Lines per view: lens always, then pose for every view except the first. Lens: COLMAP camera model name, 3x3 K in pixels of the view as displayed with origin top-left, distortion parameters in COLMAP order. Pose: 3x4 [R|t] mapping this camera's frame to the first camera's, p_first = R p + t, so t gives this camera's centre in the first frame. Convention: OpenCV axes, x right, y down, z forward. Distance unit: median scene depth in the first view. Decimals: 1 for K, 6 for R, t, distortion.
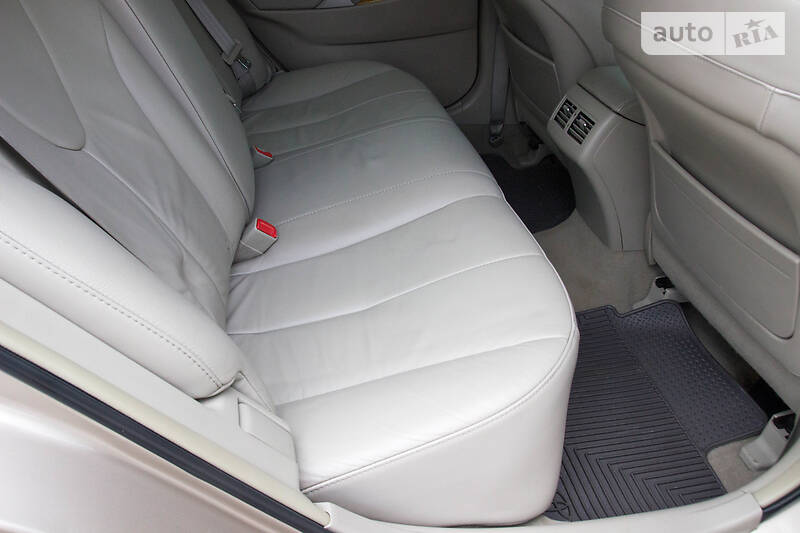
lens RADIAL K [[624.9, 0, 382.4], [0, 624.9, 267.9], [0, 0, 1]] dist [-0.143312, 0.097595]
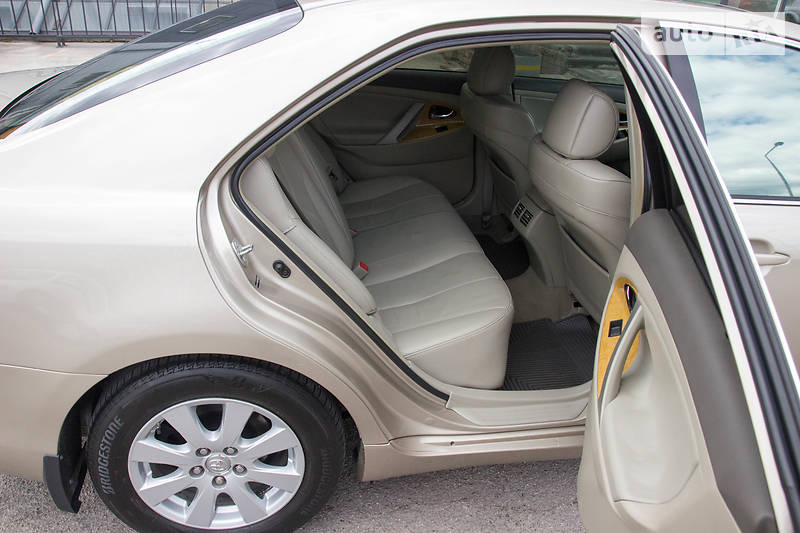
lens RADIAL K [[624.9, 0, 382.4], [0, 624.9, 267.9], [0, 0, 1]] dist [-0.143312, 0.097595]
pose [[0.999861, 0.012349, -0.011161, -0.078382], [-0.013761, 0.990501, -0.136817, 0.159928], [0.009366, 0.136952, 0.990533, -0.736469]]
